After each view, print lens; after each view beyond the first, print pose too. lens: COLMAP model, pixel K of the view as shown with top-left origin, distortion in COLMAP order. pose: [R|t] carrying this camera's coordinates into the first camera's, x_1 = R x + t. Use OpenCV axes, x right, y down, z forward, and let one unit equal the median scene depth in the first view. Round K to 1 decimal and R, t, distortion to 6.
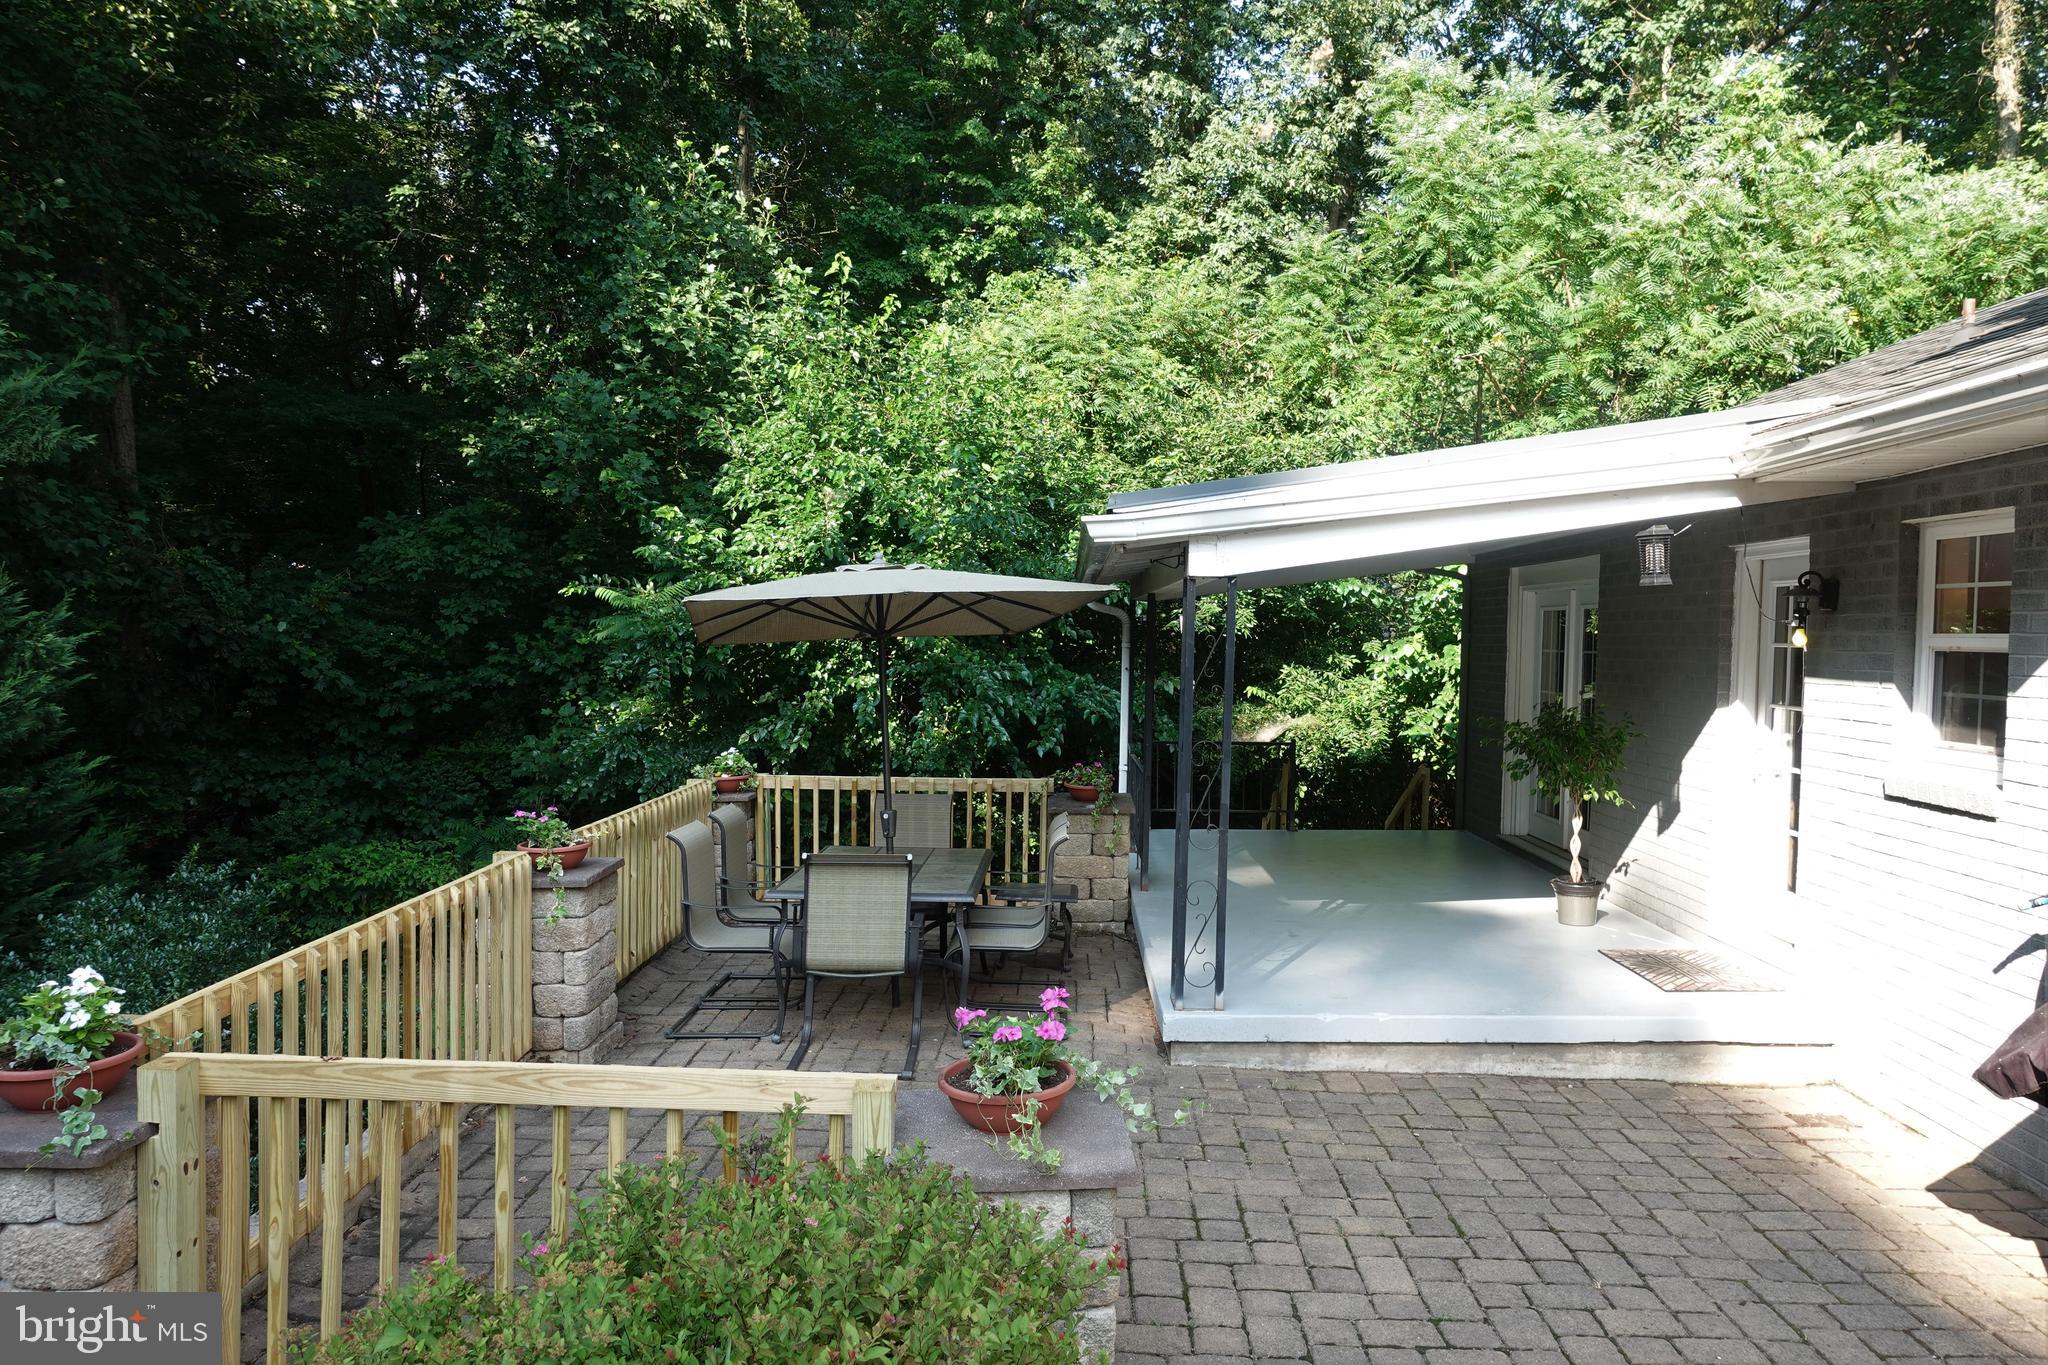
lens RADIAL K [[1410.0, 0, 1014.9], [0, 1410.0, 689.1], [0, 0, 1]] dist [0.004116, -0.004317]
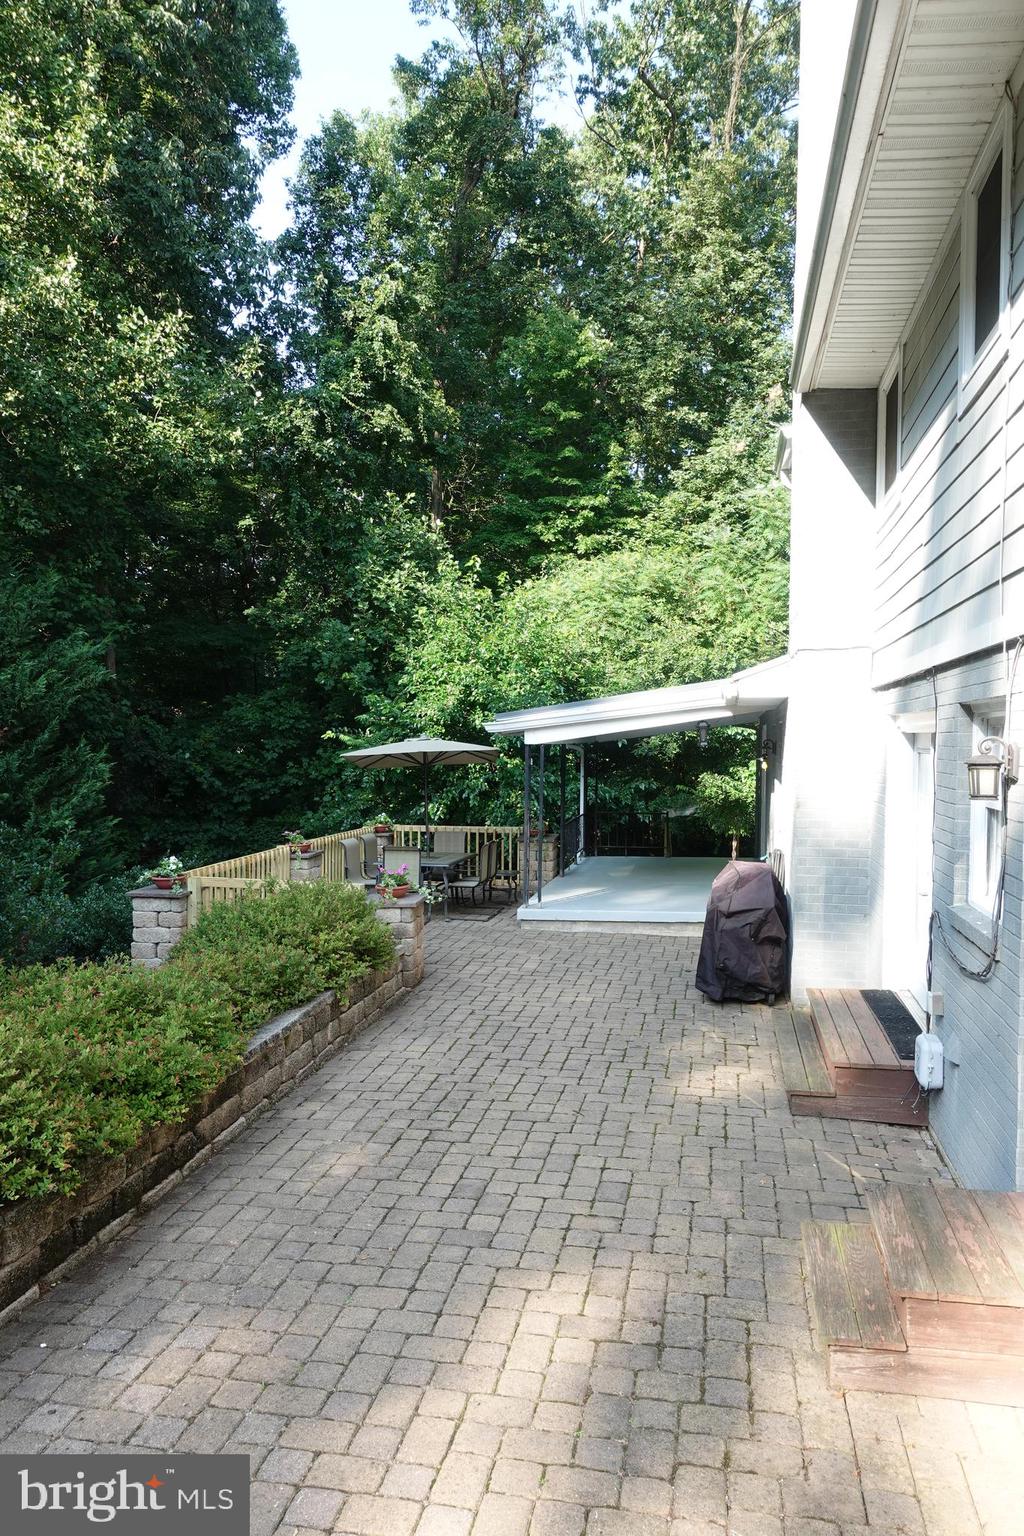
lens RADIAL K [[1057.5, 0, 509.7], [0, 1057.5, 767.1], [0, 0, 1]] dist [0.004116, -0.004317]
pose [[0.986713, -0.005856, -0.162370, 0.174693], [0.002889, 0.999825, -0.018498, -0.000003], [0.162450, 0.017783, 0.986557, -0.408139]]
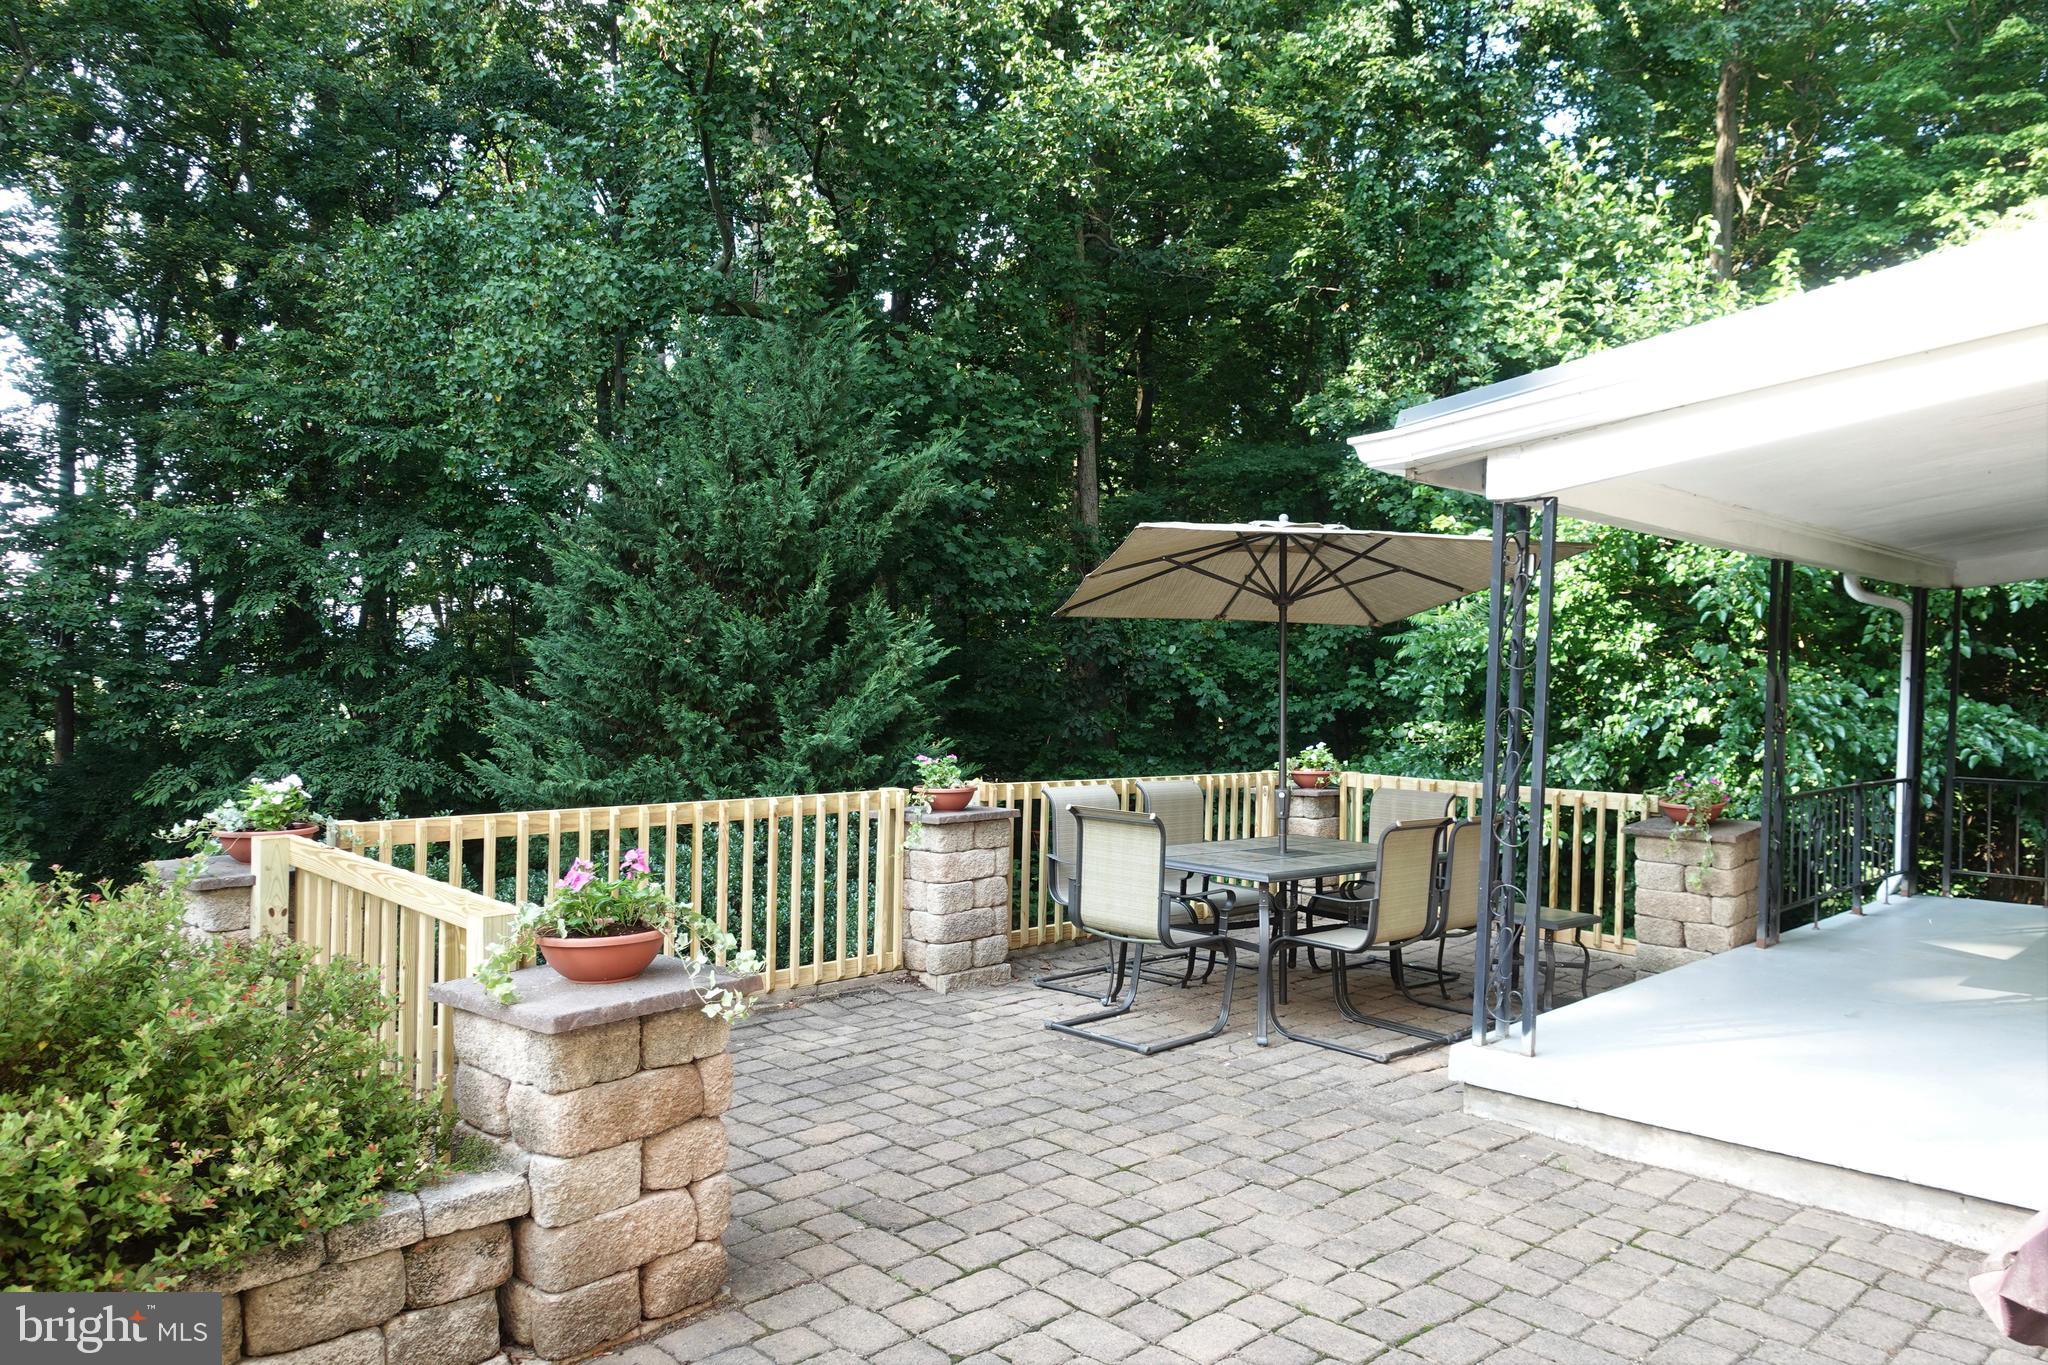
lens RADIAL K [[1410.0, 0, 1028.9], [0, 1410.0, 682.9], [0, 0, 1]] dist [0.004116, -0.004317]
pose [[0.725437, 0.010478, -0.688208, 0.202667], [-0.043677, 0.998570, -0.030836, 0.025067], [0.686901, 0.052428, 0.724857, 0.101497]]
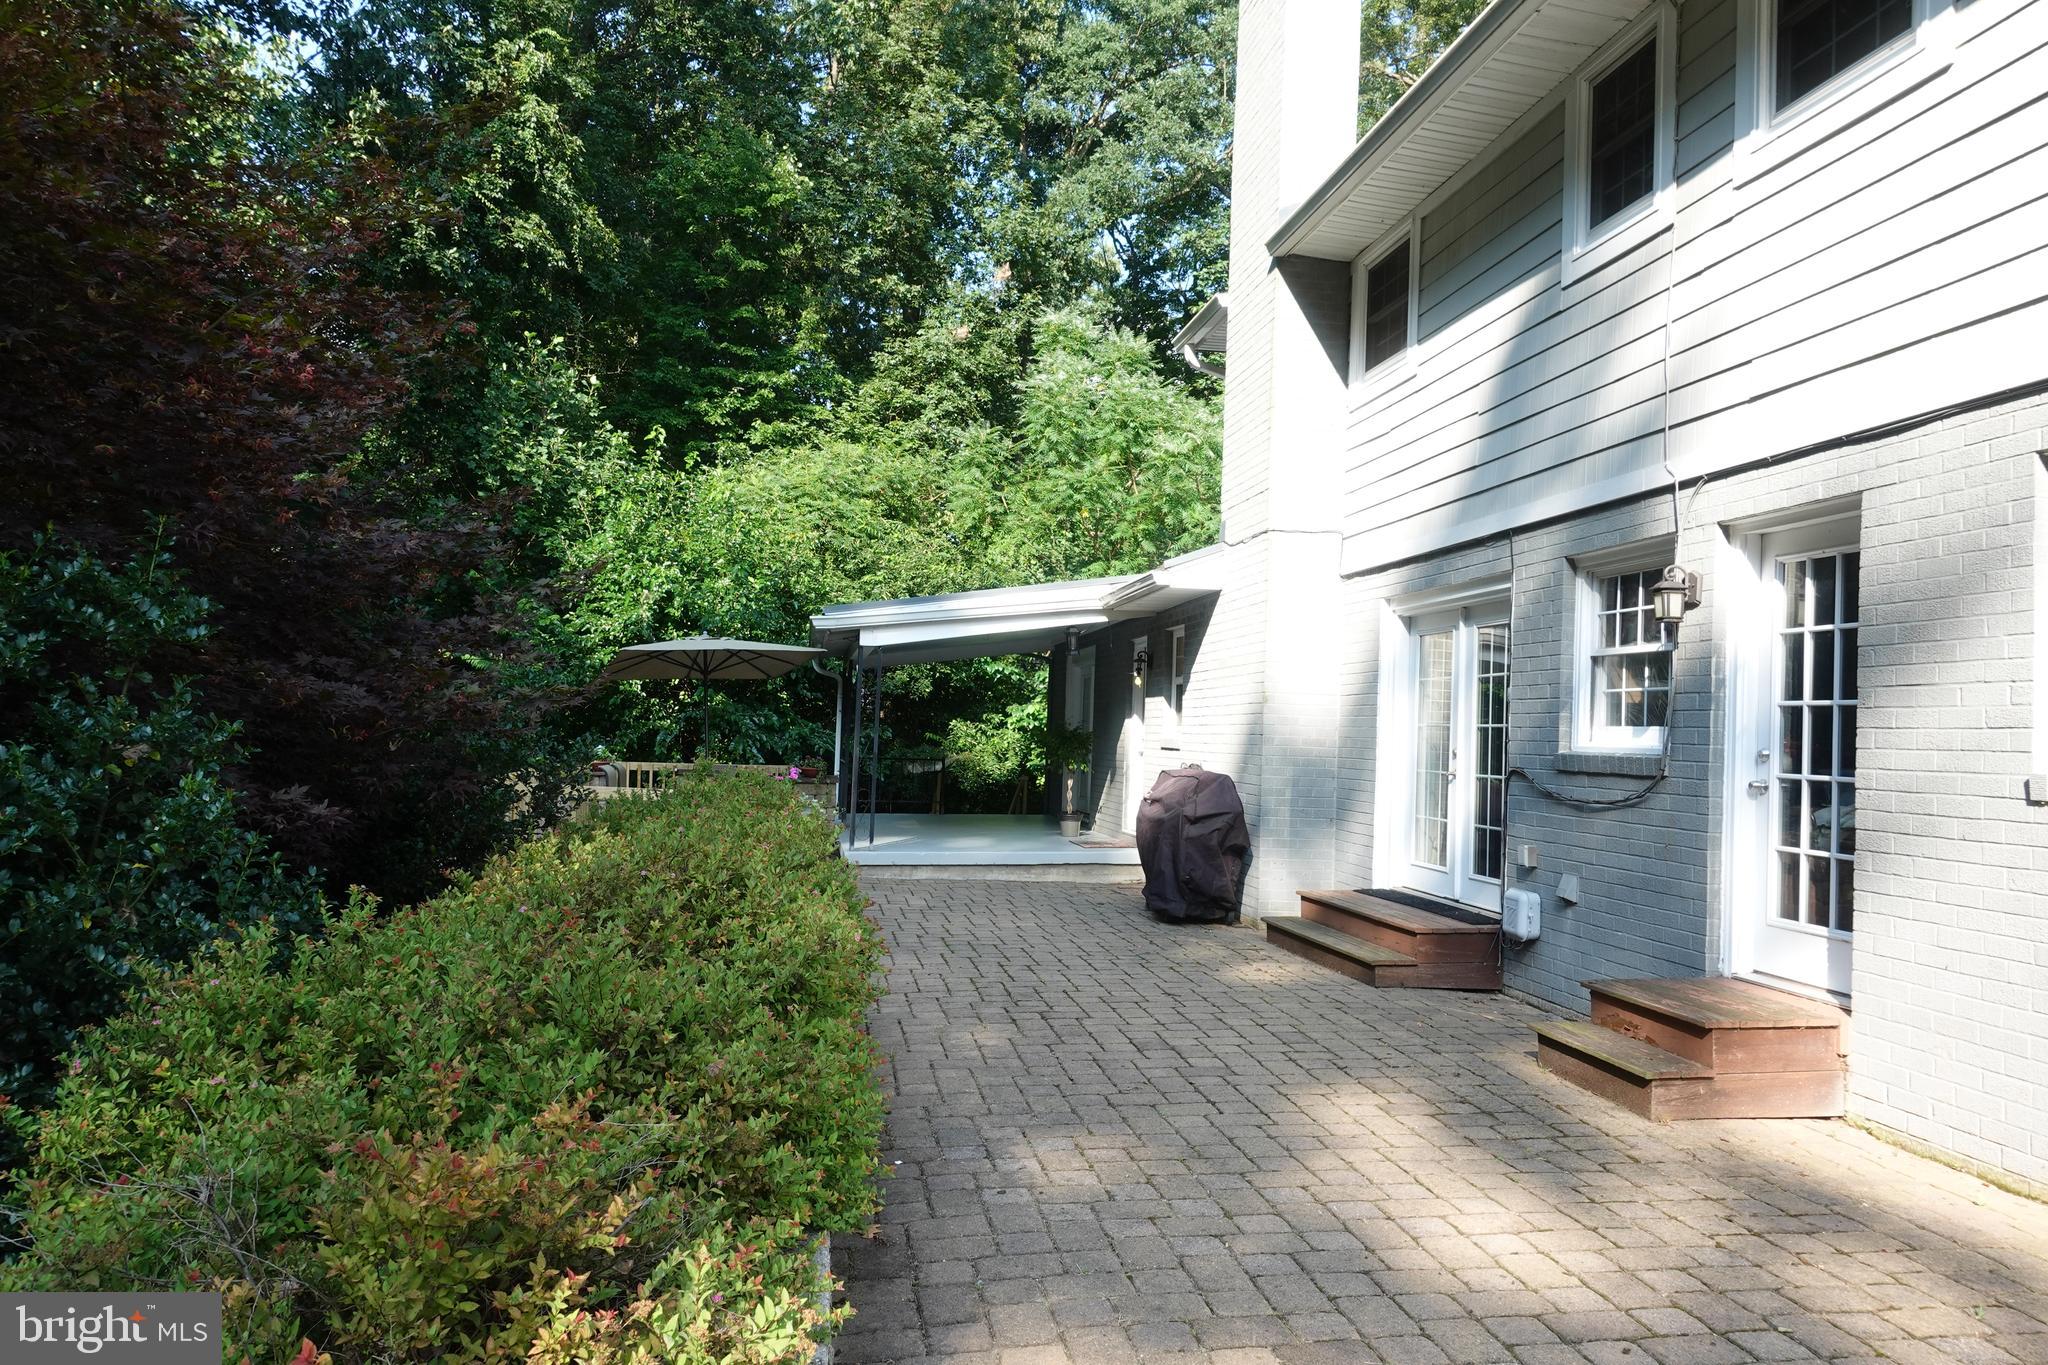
lens RADIAL K [[1410.0, 0, 1021.0], [0, 1410.0, 683.9], [0, 0, 1]] dist [0.004116, -0.004317]
pose [[0.982367, 0.024340, 0.185372, -0.013823], [-0.010785, 0.997216, -0.073788, 0.055894], [-0.186651, 0.070487, 0.979894, -0.477900]]
